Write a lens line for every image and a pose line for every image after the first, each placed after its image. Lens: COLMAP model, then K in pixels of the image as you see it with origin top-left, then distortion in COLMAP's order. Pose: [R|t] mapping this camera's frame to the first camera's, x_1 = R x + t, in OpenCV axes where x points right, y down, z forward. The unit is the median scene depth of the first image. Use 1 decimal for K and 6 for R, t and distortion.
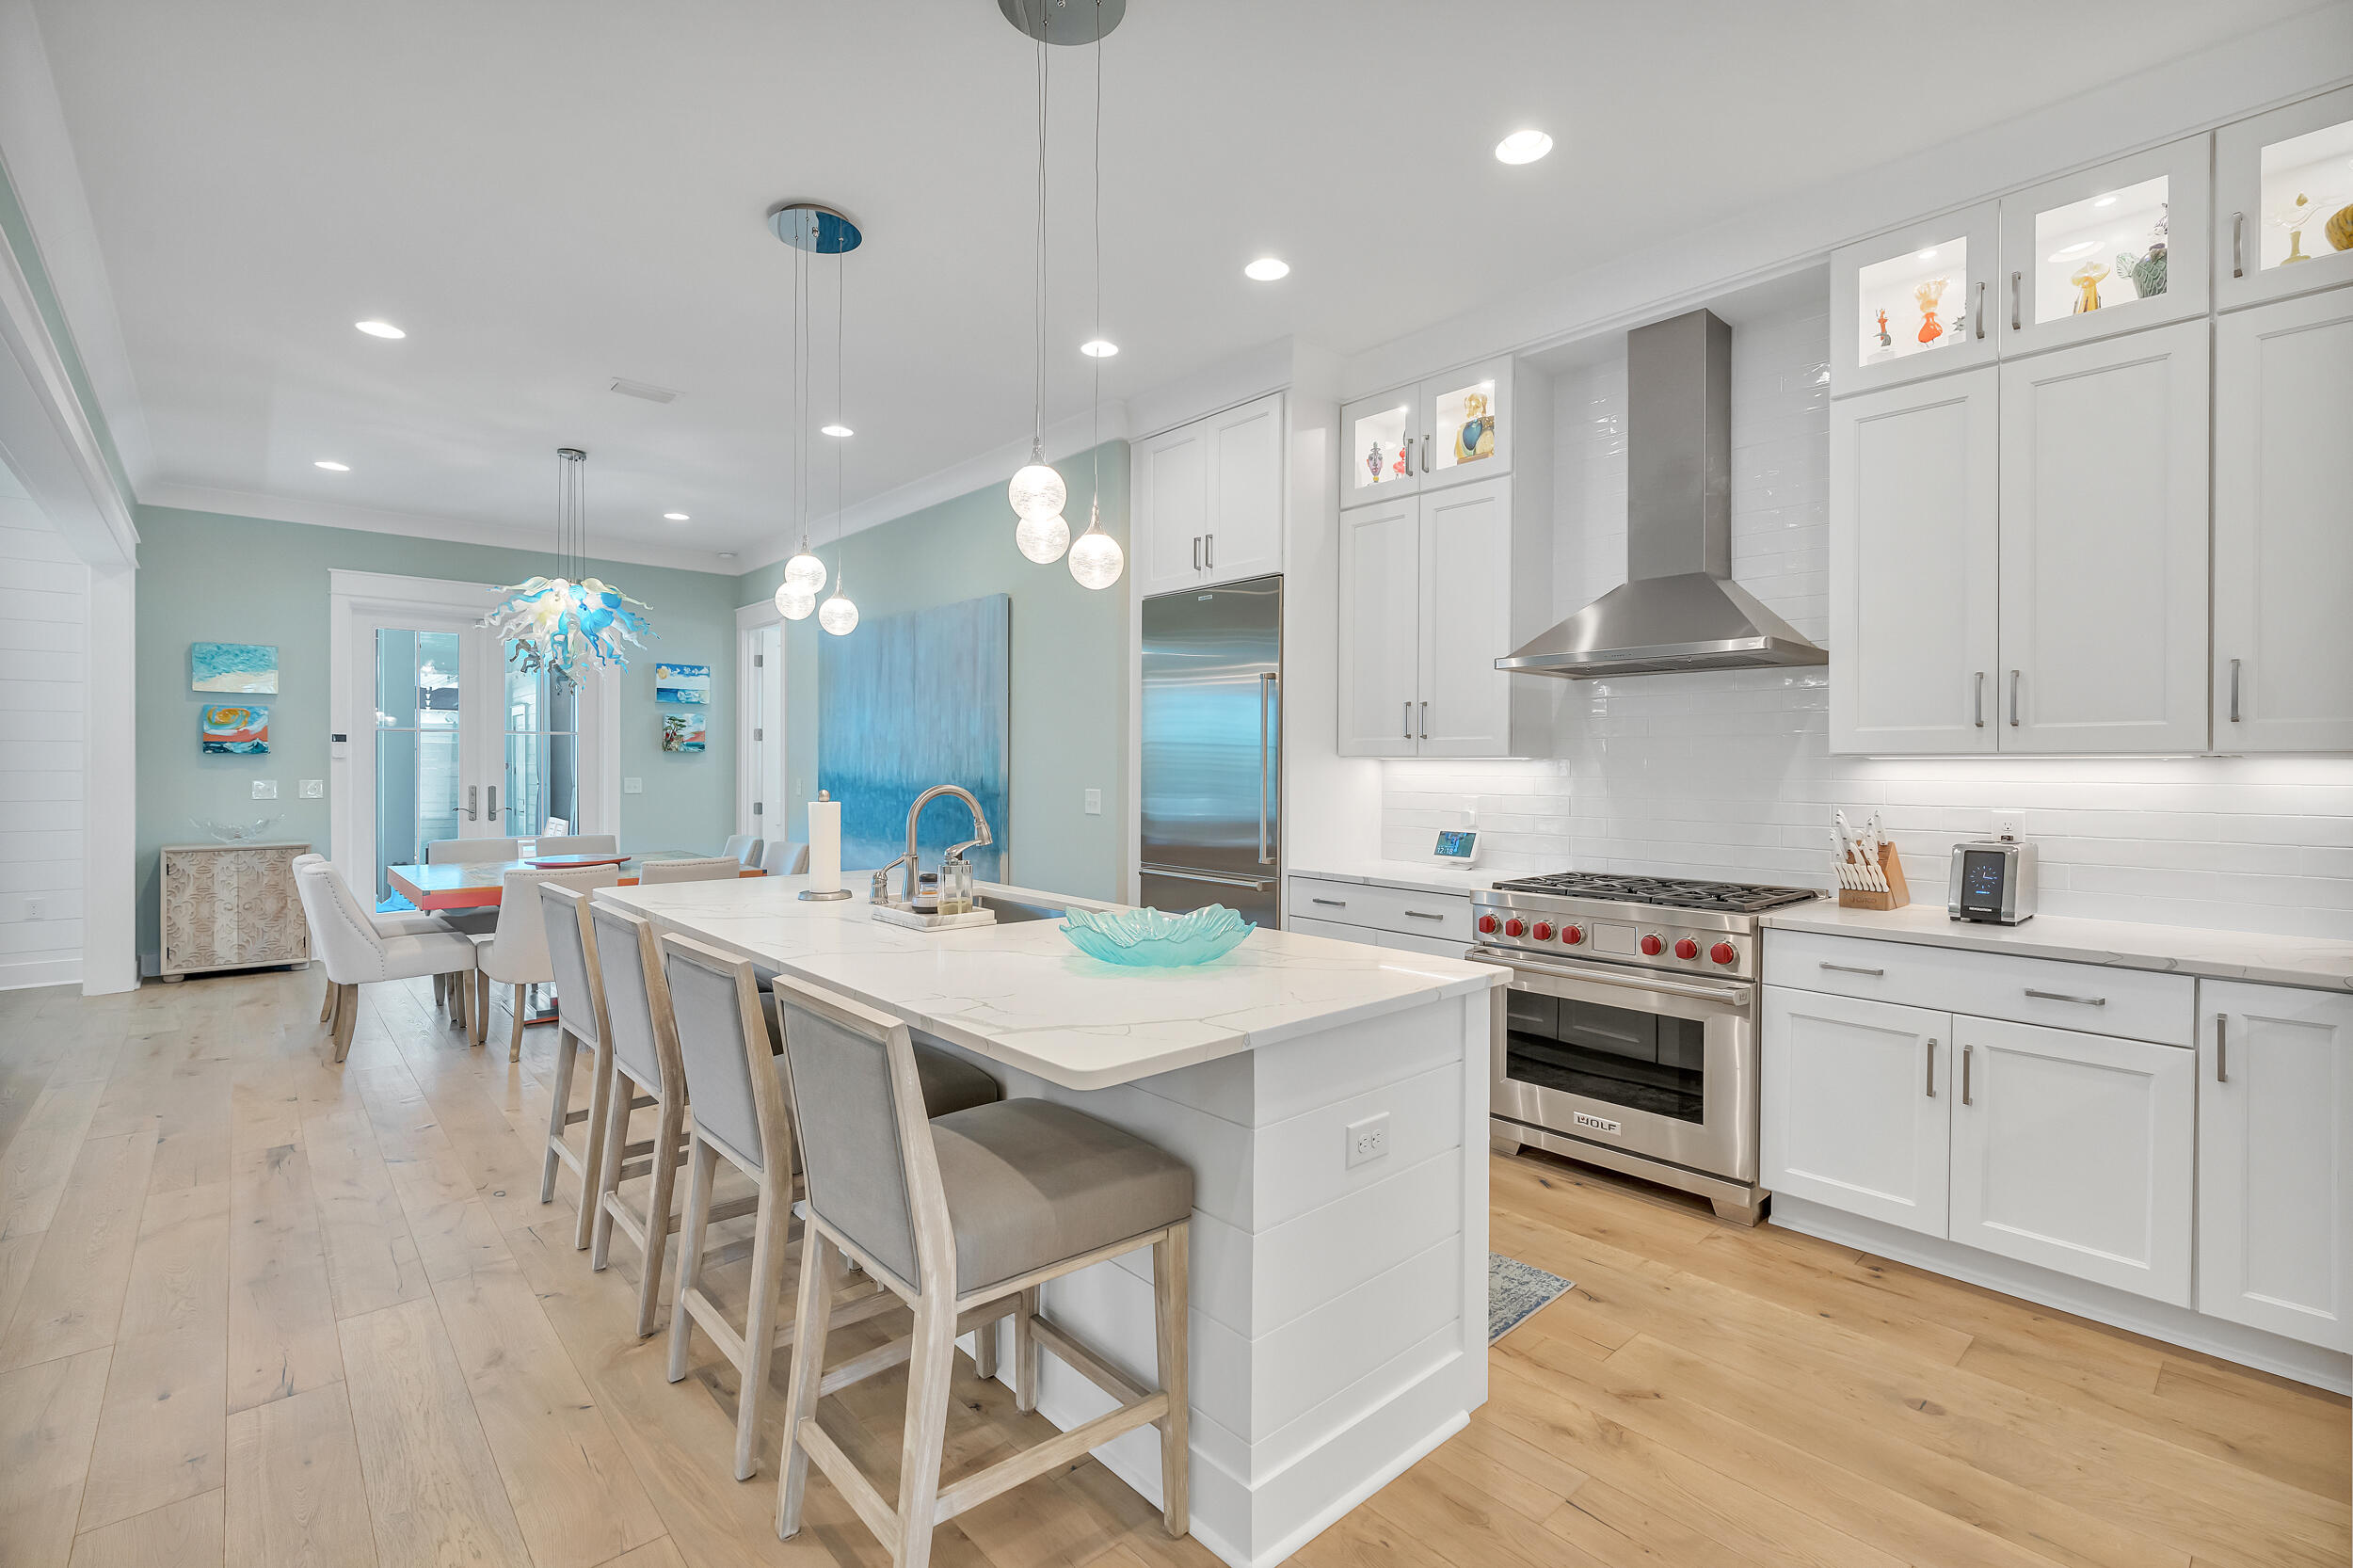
lens RADIAL K [[1068.7, 0, 1196.5], [0, 1068.7, 764.6], [0, 0, 1]] dist [-0.001545, -0.000081]
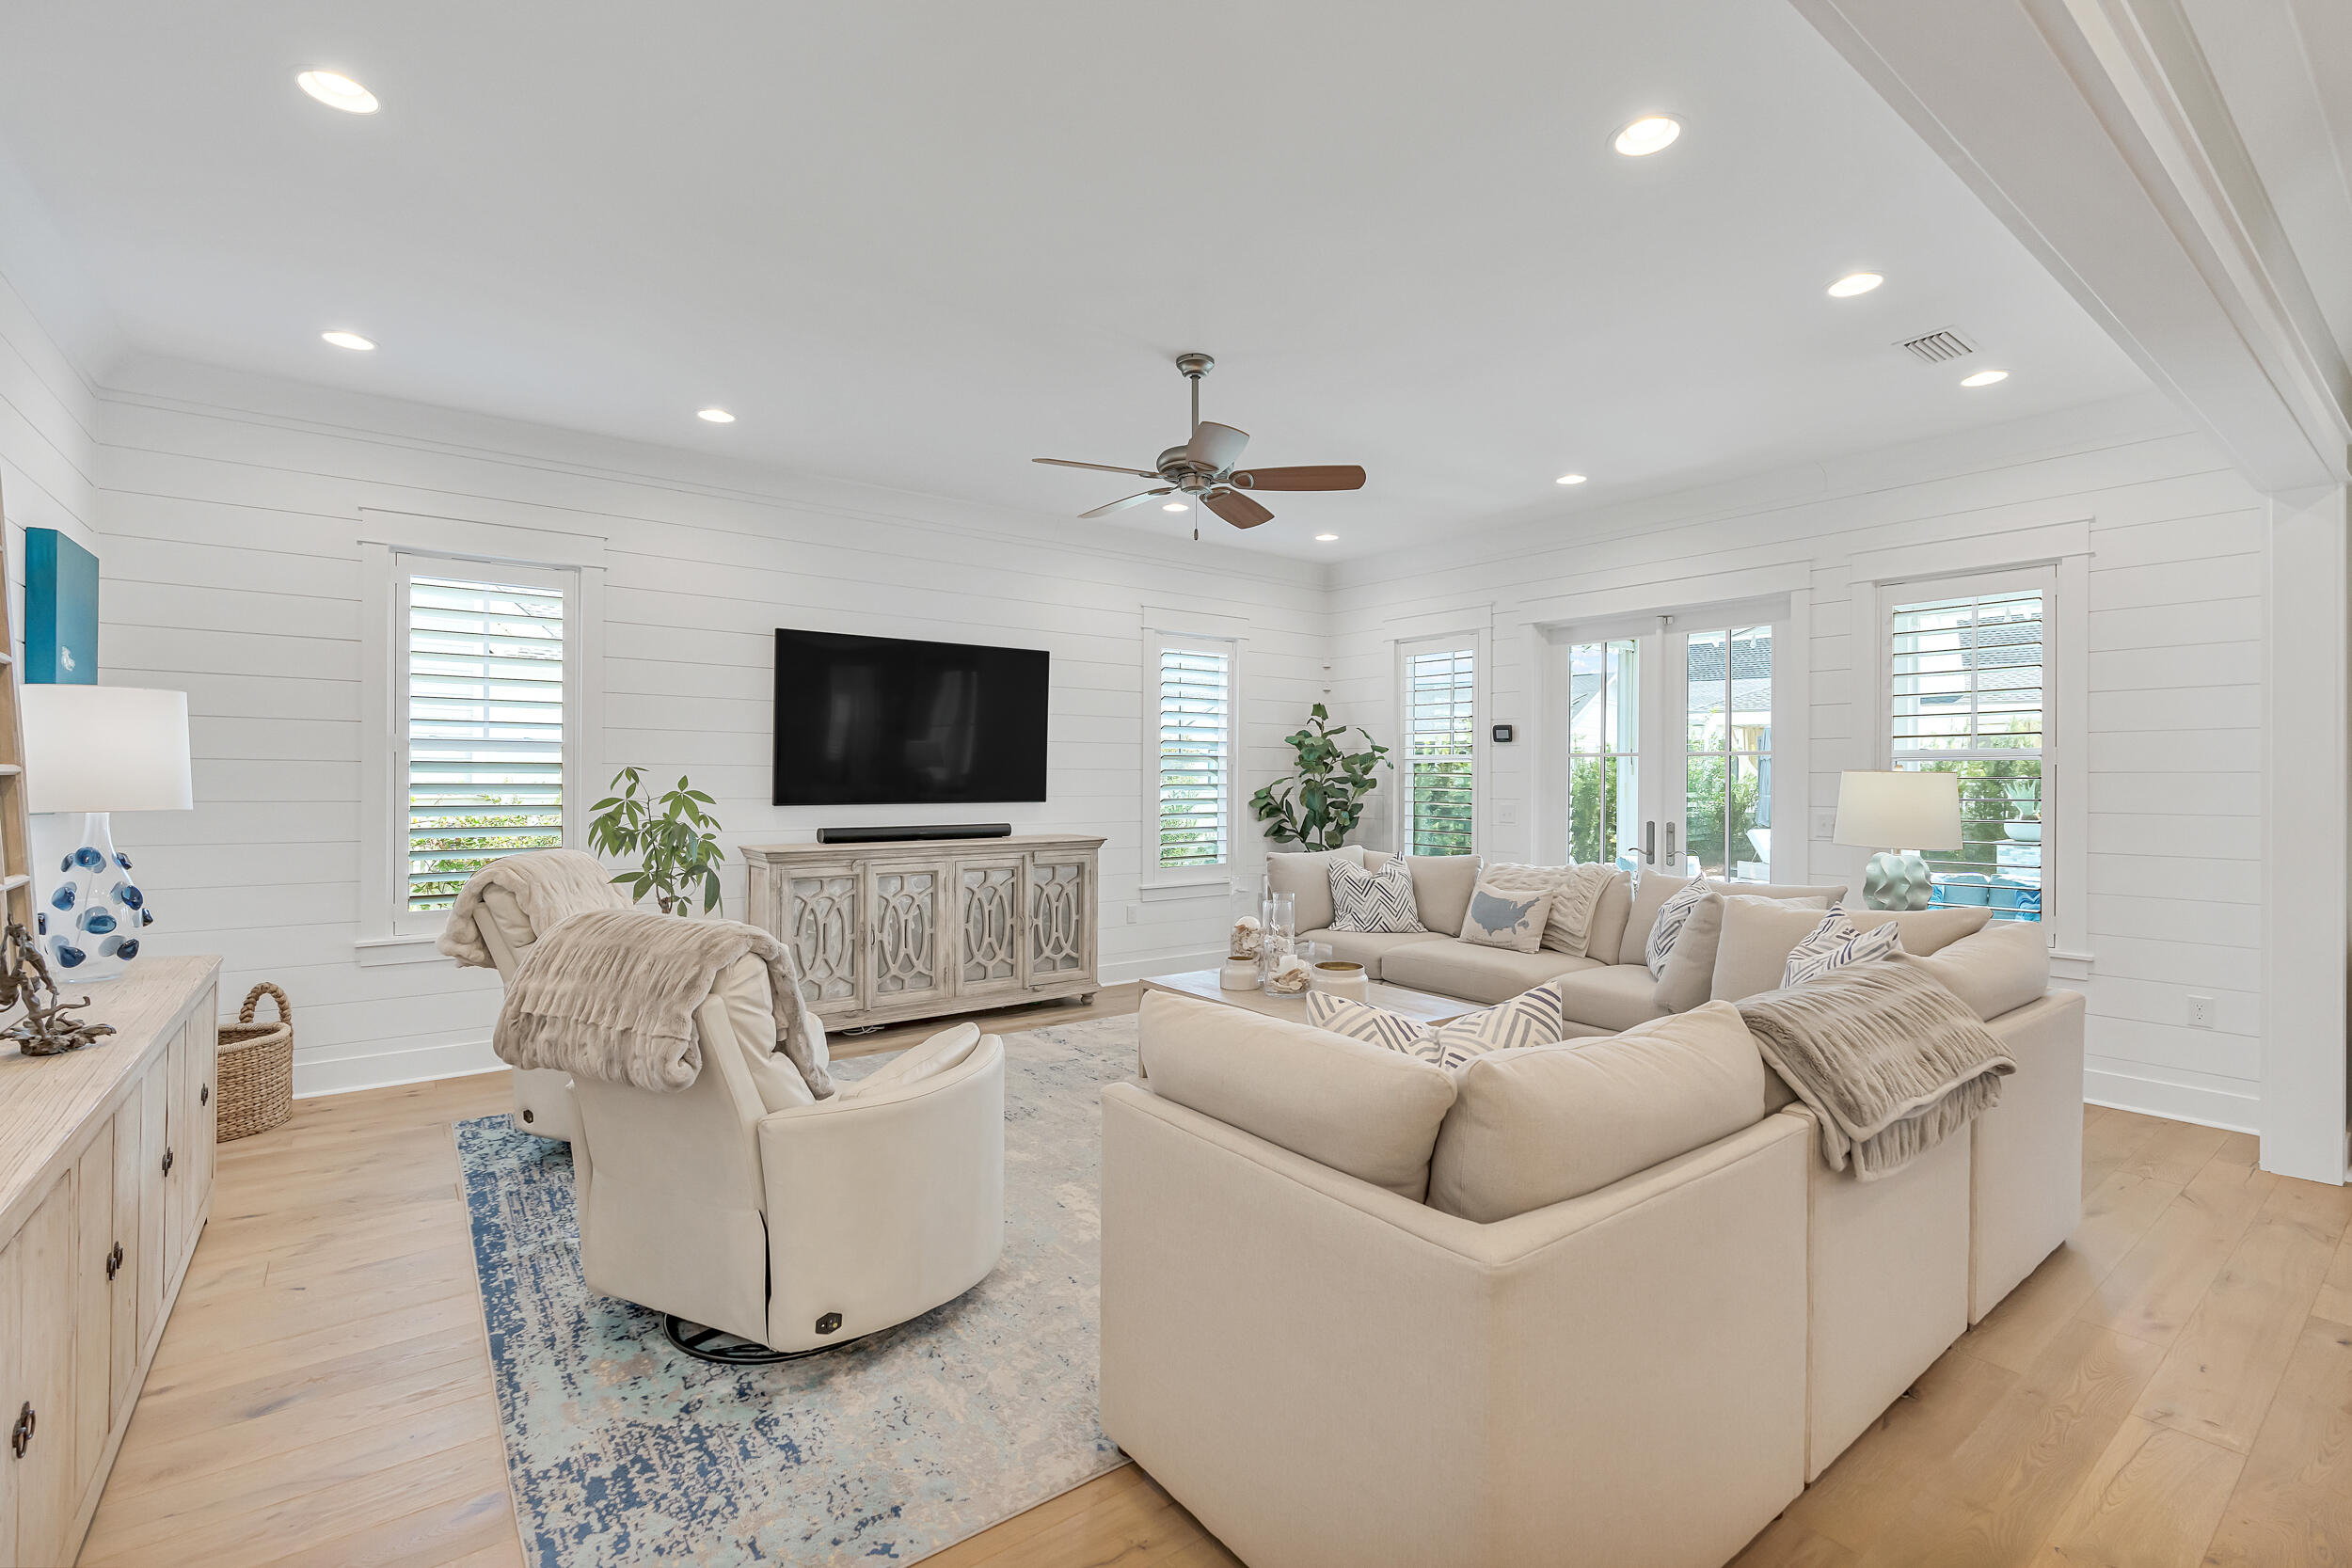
lens RADIAL K [[1052.7, 0, 1192.2], [0, 1052.7, 777.8], [0, 0, 1]] dist [-0.009949, 0.000390]
pose [[-0.075997, -0.007614, -0.997079, -0.334863], [-0.006989, 0.999950, -0.007103, -0.009084], [0.997084, 0.006429, -0.076047, 0.366414]]
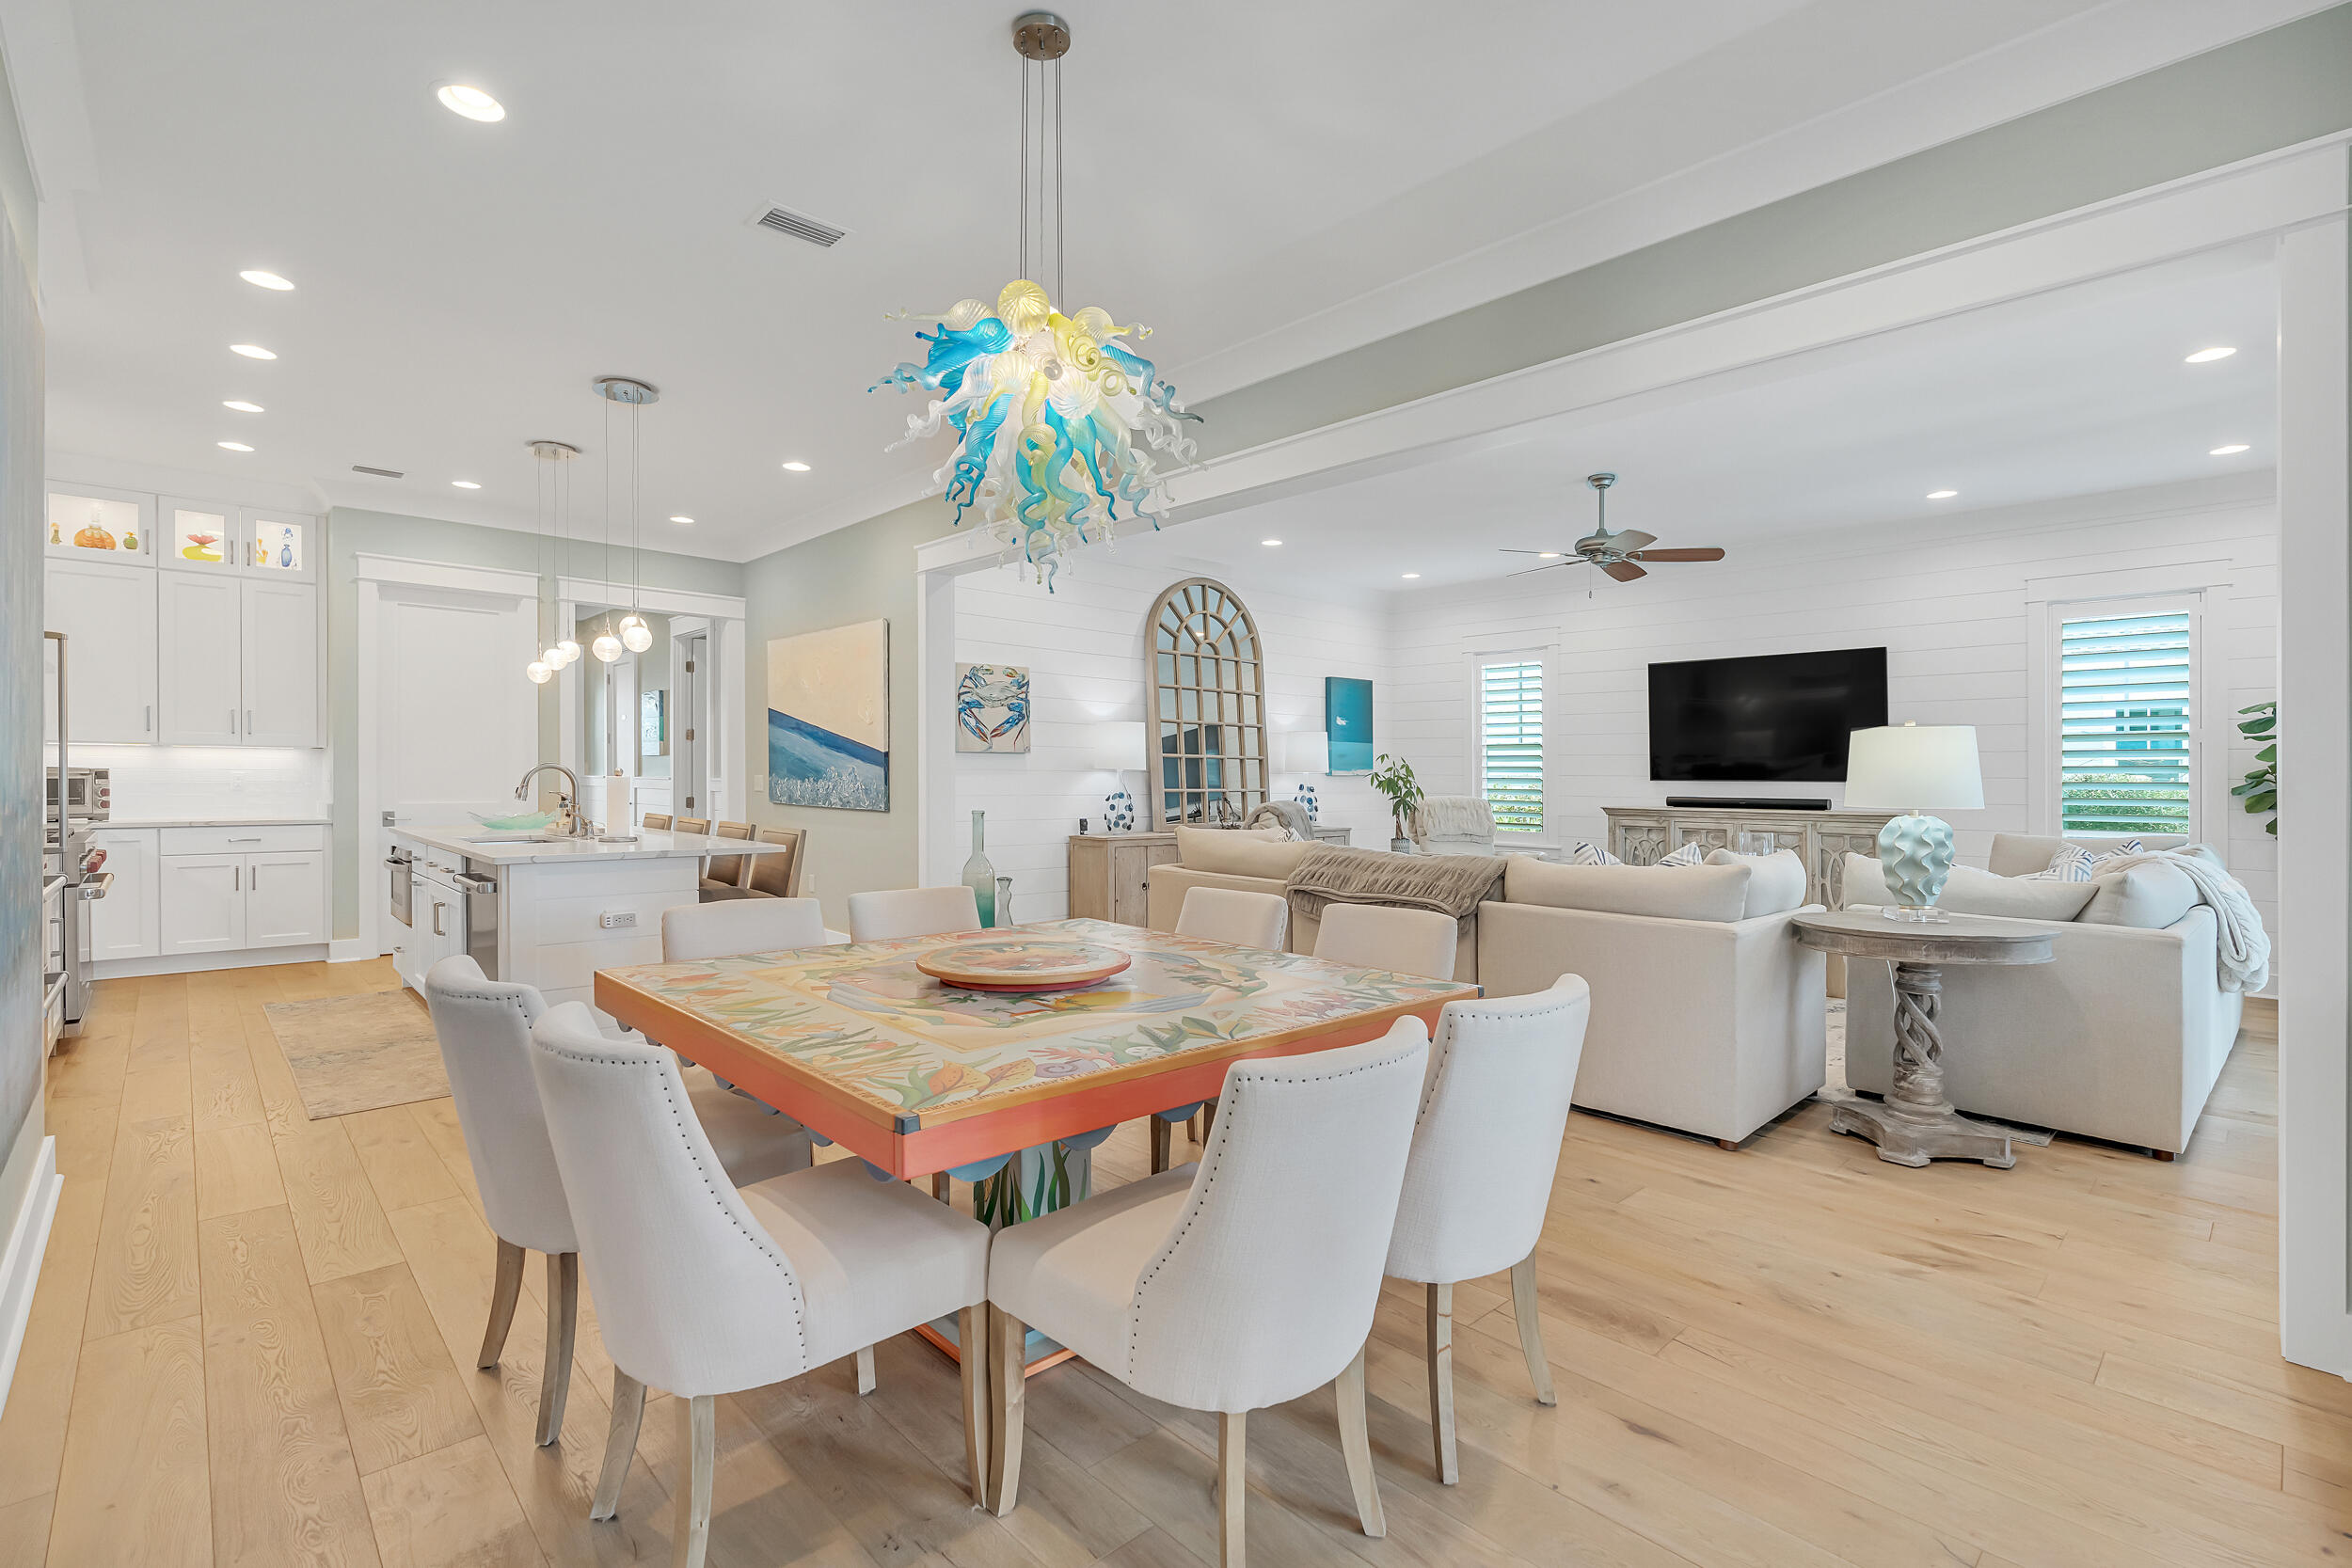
lens RADIAL K [[1079.9, 0, 1180.8], [0, 1079.9, 726.8], [0, 0, 1]] dist [0.001061, 0.000593]
pose [[-0.999657, -0.014933, -0.021523, -0.552567], [-0.013945, 0.998874, -0.045342, 0.011778], [0.022175, -0.045026, -0.998740, 1.267001]]
